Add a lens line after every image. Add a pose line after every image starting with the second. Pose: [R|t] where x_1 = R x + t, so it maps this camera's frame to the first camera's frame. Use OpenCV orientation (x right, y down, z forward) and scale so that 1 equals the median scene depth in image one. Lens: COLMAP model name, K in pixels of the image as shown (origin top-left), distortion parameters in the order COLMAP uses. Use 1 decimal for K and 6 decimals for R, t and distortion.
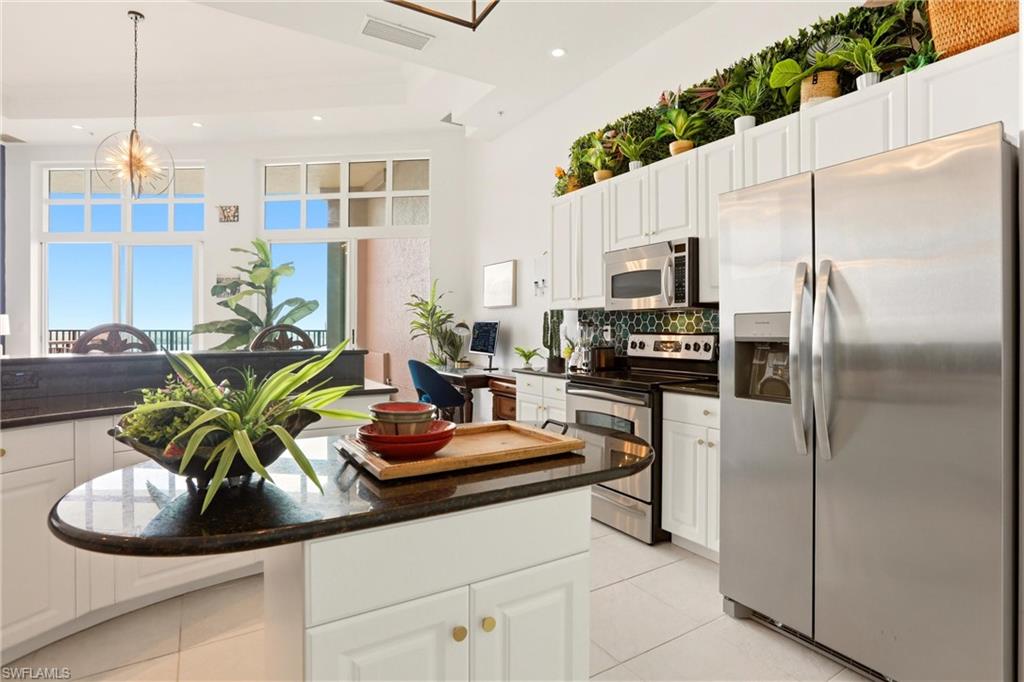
lens RADIAL K [[523.9, 0, 515.8], [0, 523.9, 330.8], [0, 0, 1]] dist [-0.026162, 0.006538]
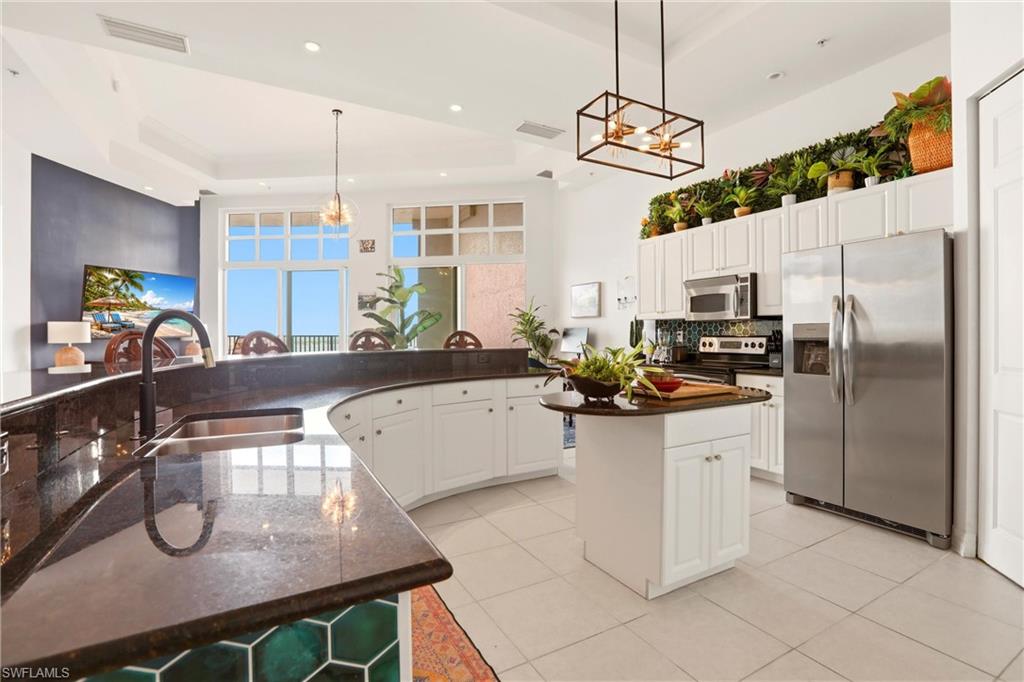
lens RADIAL K [[475.5, 0, 519.8], [0, 475.5, 336.5], [0, 0, 1]] dist [-0.028315, 0.004346]
pose [[0.999473, -0.004098, -0.032215, -0.261331], [0.004189, 0.999987, 0.002772, -0.000361], [0.032203, -0.002905, 0.999477, -0.349198]]
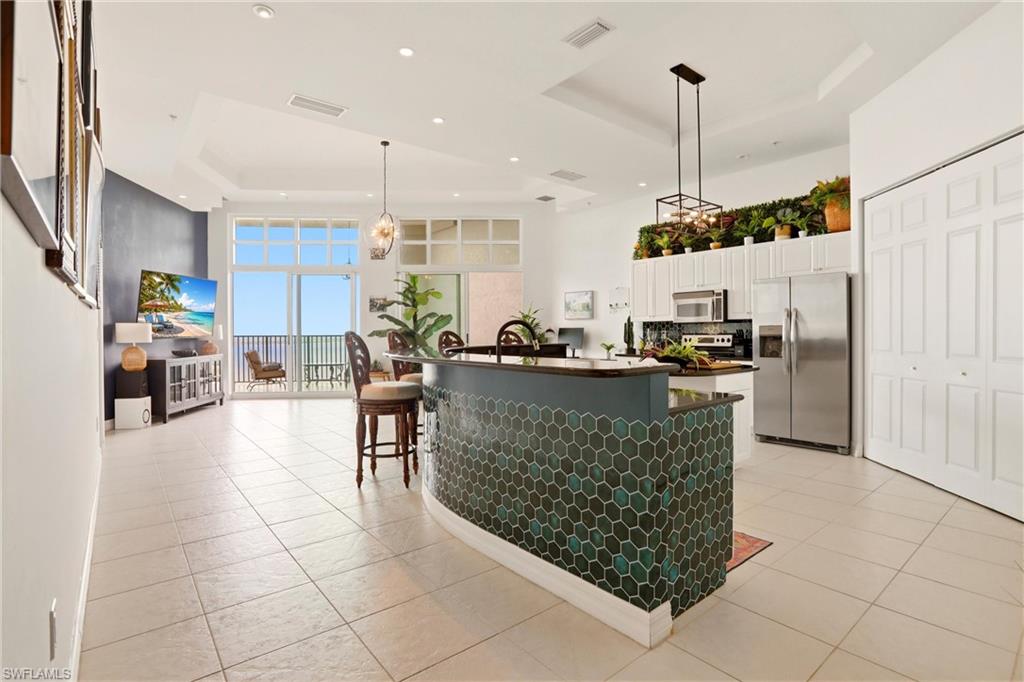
lens RADIAL K [[498.0, 0, 518.4], [0, 498.0, 339.1], [0, 0, 1]] dist [-0.033390, 0.006288]
pose [[0.990163, -0.008379, 0.139668, -0.708276], [0.007116, 0.999929, 0.009540, 0.000862], [-0.139738, -0.008452, 0.990152, -0.815748]]
